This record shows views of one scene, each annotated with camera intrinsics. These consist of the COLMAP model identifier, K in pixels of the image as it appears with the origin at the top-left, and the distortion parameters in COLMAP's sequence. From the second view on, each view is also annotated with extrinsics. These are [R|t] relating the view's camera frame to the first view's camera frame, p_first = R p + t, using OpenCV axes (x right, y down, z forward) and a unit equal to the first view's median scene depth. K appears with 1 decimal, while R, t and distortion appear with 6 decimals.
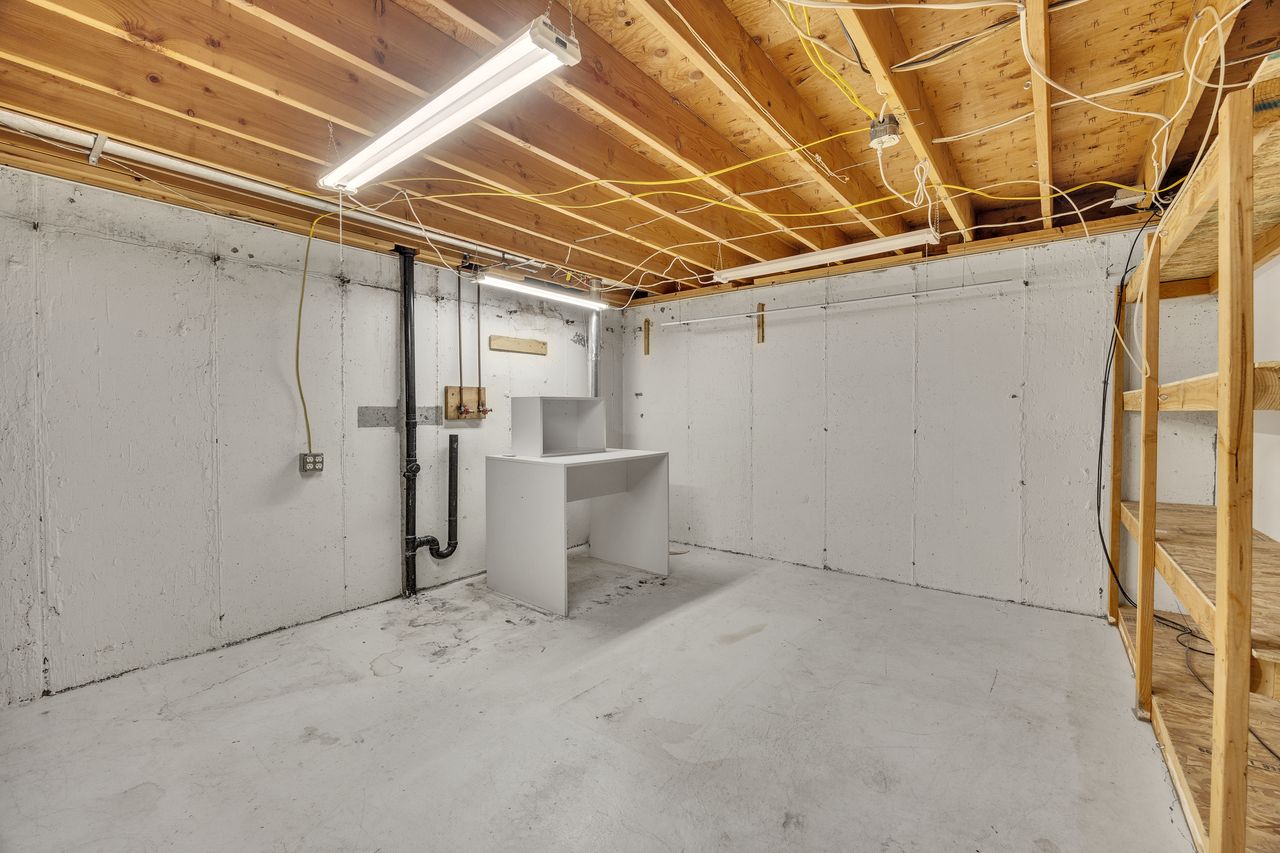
lens RADIAL K [[532.3, 0, 636.8], [0, 532.3, 424.7], [0, 0, 1]] dist [-0.013520, 0.000864]
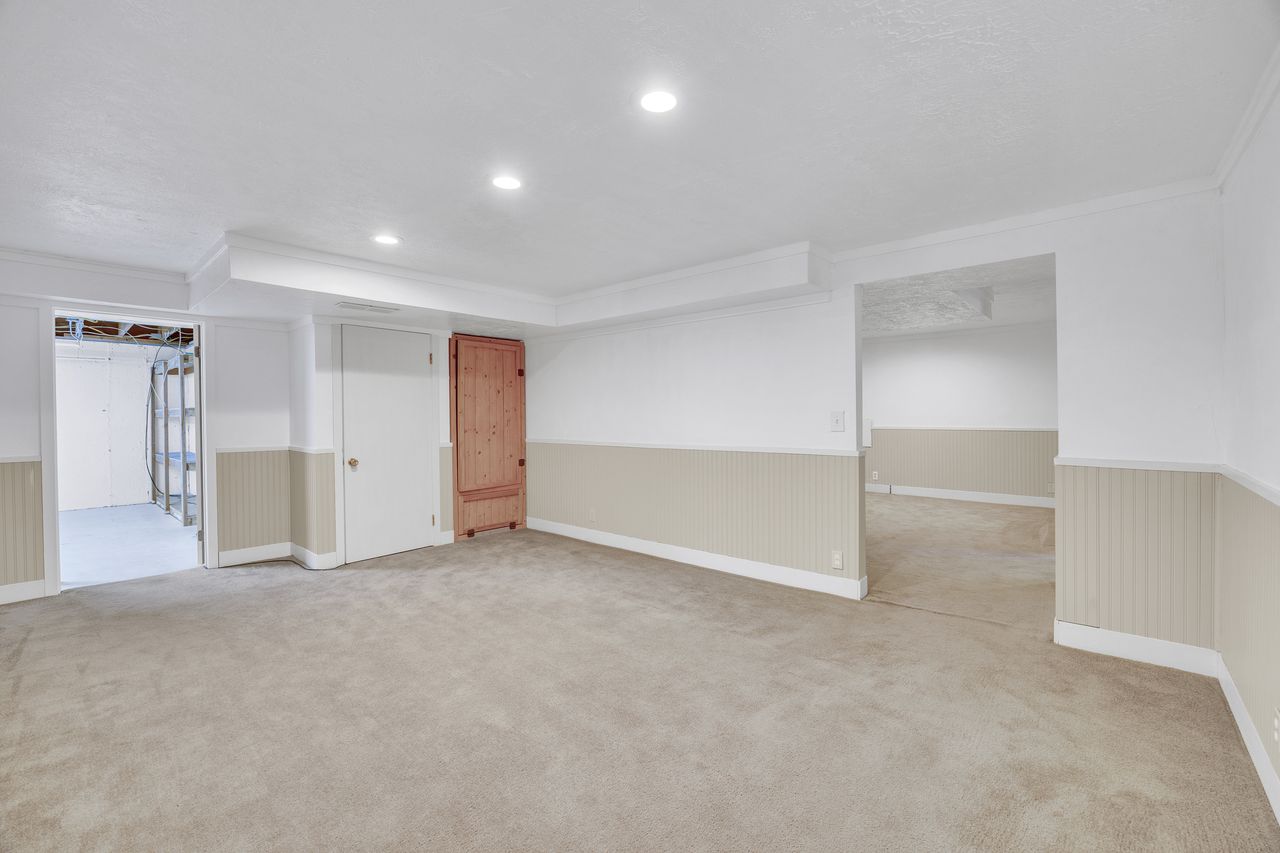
lens RADIAL K [[532.3, 0, 638.2], [0, 532.3, 424.9], [0, 0, 1]] dist [-0.013520, 0.000864]
pose [[0.064895, -0.011884, 0.997821, -1.443216], [0.023022, 0.999681, 0.010409, 0.041017], [-0.997627, 0.022296, 0.065148, -1.472399]]
